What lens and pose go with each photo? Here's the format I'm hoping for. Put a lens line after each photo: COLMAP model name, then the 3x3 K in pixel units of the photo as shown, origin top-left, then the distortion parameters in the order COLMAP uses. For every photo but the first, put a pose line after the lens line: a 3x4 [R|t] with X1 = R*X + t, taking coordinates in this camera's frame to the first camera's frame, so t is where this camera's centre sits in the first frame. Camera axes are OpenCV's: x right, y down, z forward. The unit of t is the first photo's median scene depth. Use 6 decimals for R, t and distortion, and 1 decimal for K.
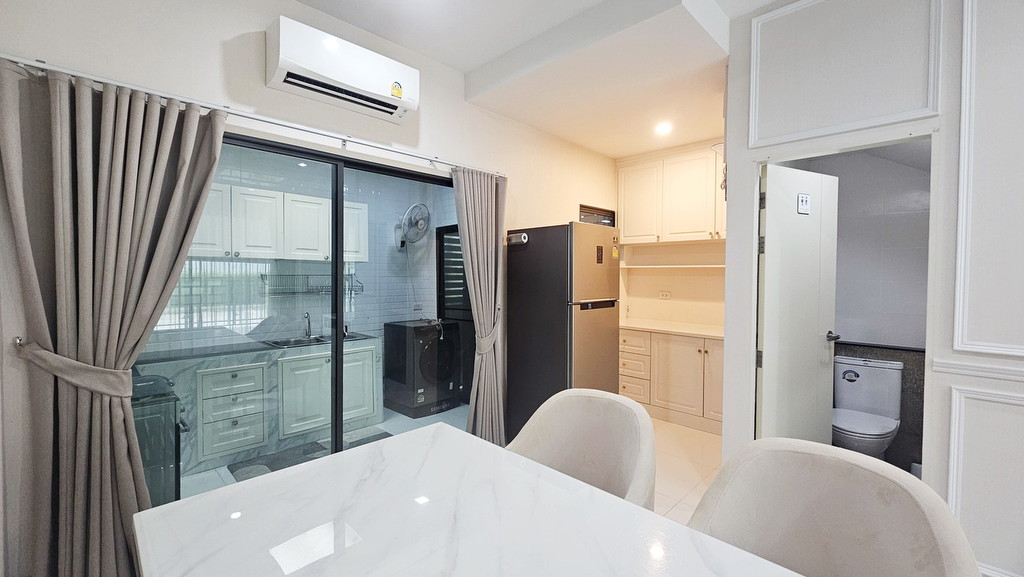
lens RADIAL K [[422.6, 0, 513.2], [0, 422.6, 281.9], [0, 0, 1]] dist [-0.001829, 0.000641]
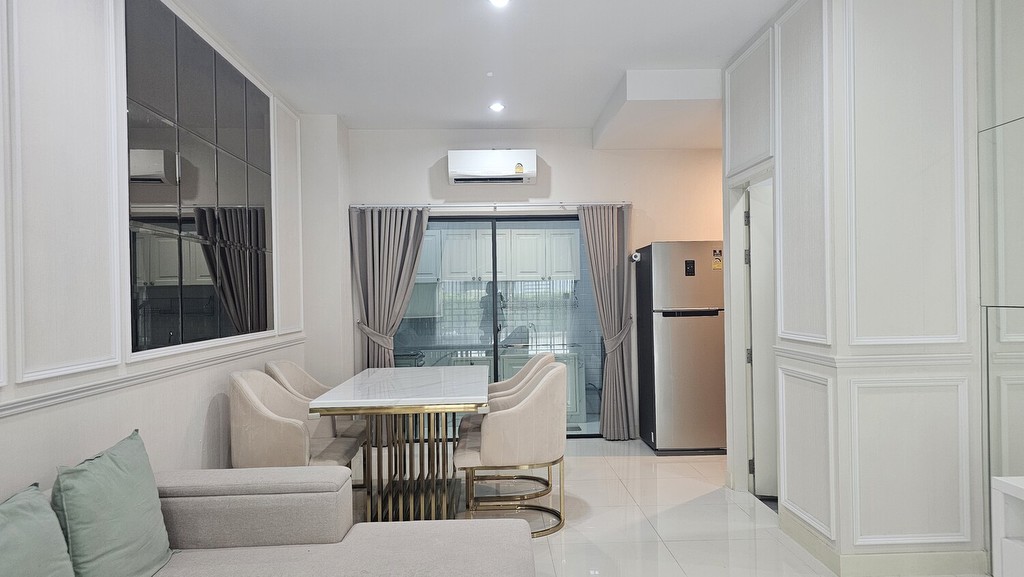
lens RADIAL K [[670.7, 0, 512.5], [0, 670.7, 292.5], [0, 0, 1]] dist [0.002594, 0.000038]
pose [[0.726000, -0.022656, -0.687321, 1.370005], [0.009082, 0.999686, -0.023359, 0.046579], [0.687635, 0.010716, 0.725978, -0.767919]]
